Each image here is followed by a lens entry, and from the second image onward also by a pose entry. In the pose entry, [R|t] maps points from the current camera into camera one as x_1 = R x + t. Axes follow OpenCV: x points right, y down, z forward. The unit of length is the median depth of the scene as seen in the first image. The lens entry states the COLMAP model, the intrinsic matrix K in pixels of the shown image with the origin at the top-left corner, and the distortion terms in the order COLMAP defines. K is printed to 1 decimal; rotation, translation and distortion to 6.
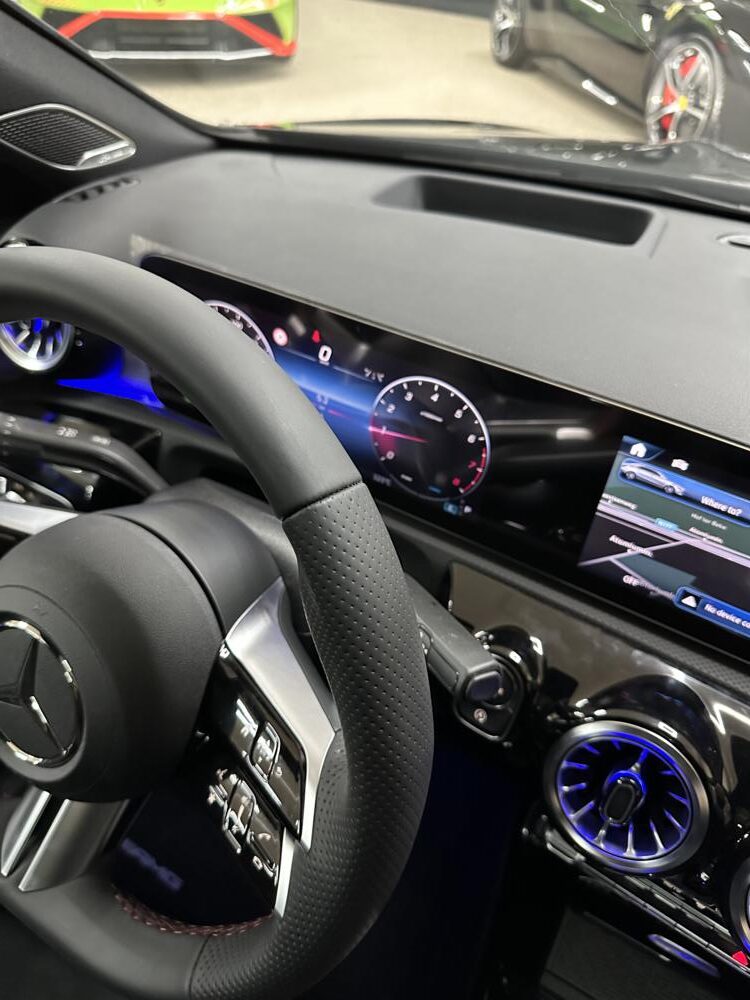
lens RADIAL K [[723.8, 0, 371.1], [0, 723.8, 505.9], [0, 0, 1]] dist [0.066329, -0.101158]
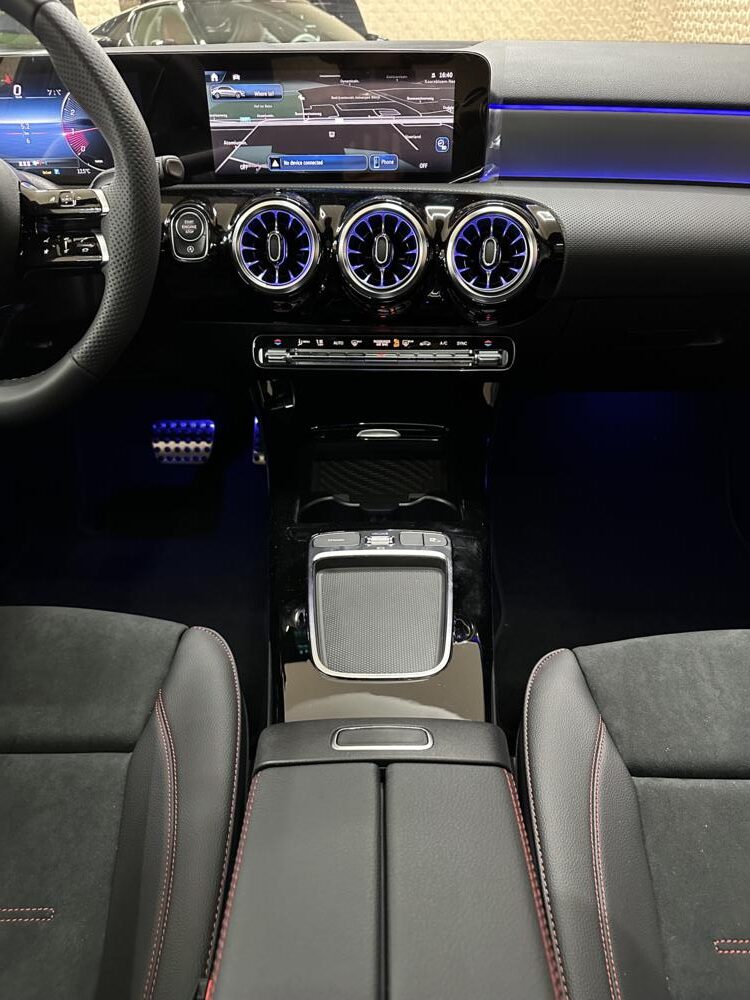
lens RADIAL K [[723.8, 0, 371.1], [0, 723.8, 505.9], [0, 0, 1]] dist [0.066329, -0.101158]
pose [[0.861839, -0.334017, 0.381663, -0.342205], [0.377009, 0.925277, -0.041562, 1.082970], [-0.339261, 0.179710, 0.923367, -0.619126]]
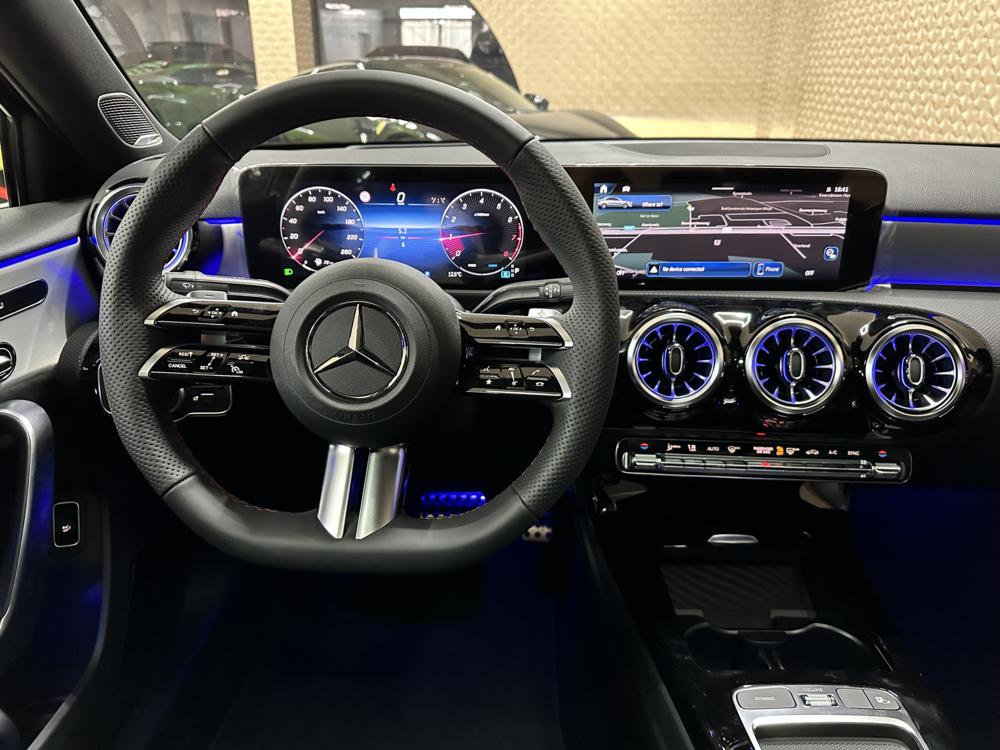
lens RADIAL K [[716.6, 0, 497.5], [0, 716.6, 370.4], [0, 0, 1]] dist [0.176512, -0.326201]
pose [[0.863035, -0.237326, 0.445922, -0.735403], [0.363880, 0.904374, -0.222931, 0.602471], [-0.350373, 0.354659, 0.866865, -0.309676]]
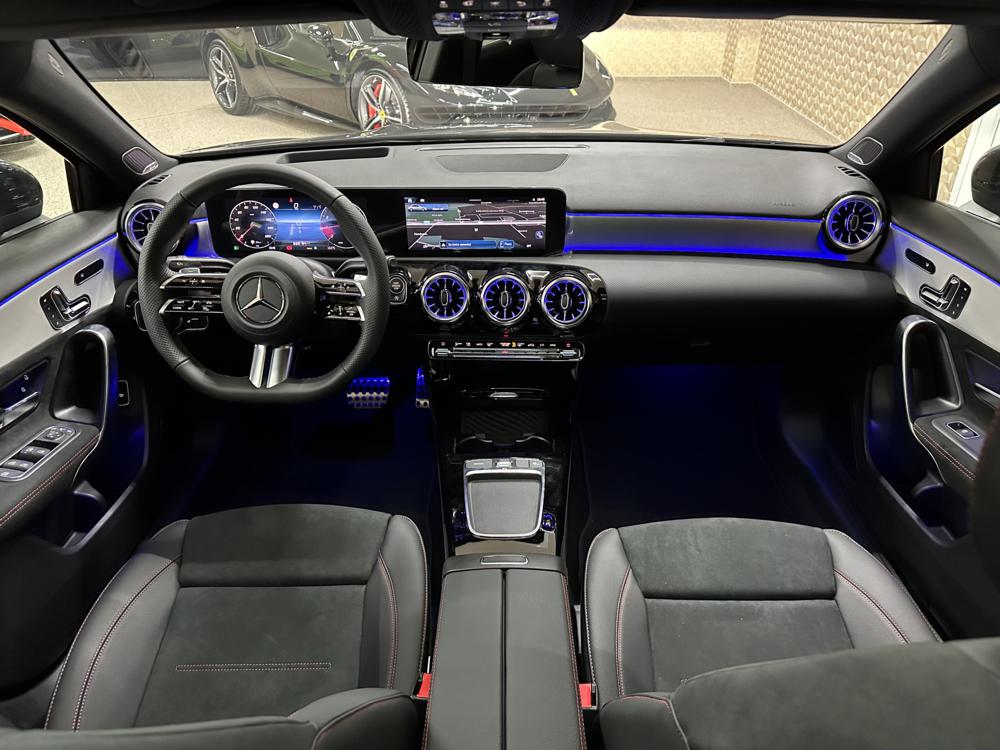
lens RADIAL K [[716.6, 0, 497.5], [0, 716.6, 370.4], [0, 0, 1]] dist [0.176512, -0.326201]
pose [[0.862126, -0.307577, 0.402660, -0.786197], [0.378459, 0.919283, -0.108105, 1.051670], [-0.336908, 0.245591, 0.908944, -1.782060]]
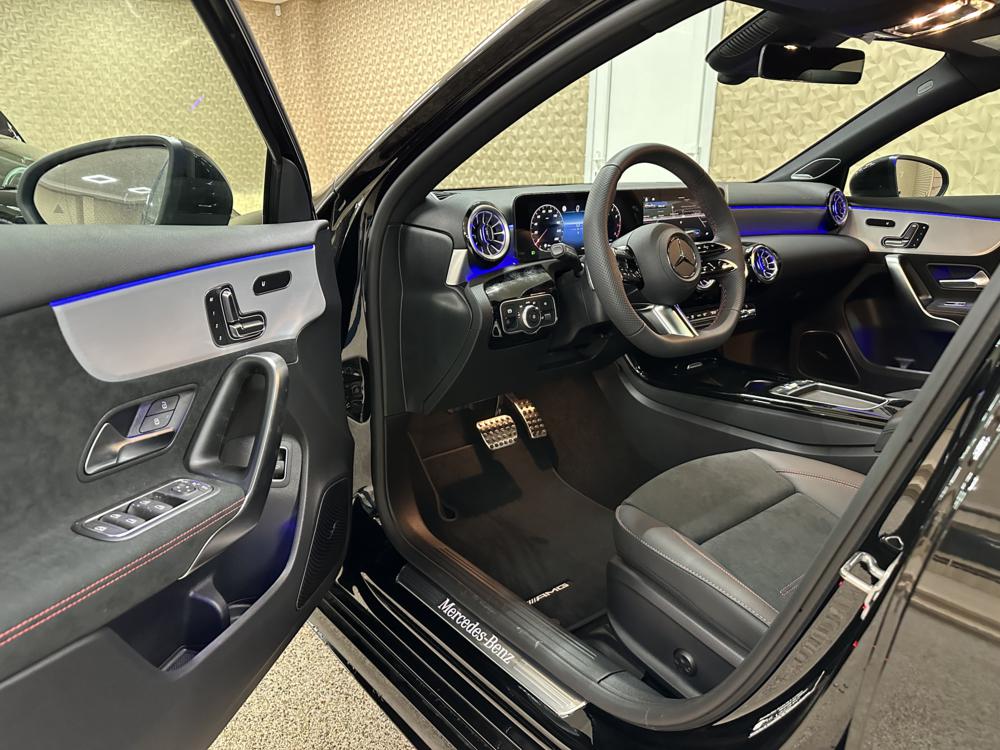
lens RADIAL K [[723.8, 0, 500.0], [0, 723.8, 375.0], [0, 0, 1]] dist [0.066329, -0.101158]
pose [[0.333361, -0.322515, 0.885920, -3.364007], [0.626313, 0.778118, 0.047596, -0.021375], [-0.704701, 0.538996, 0.461389, 0.246249]]
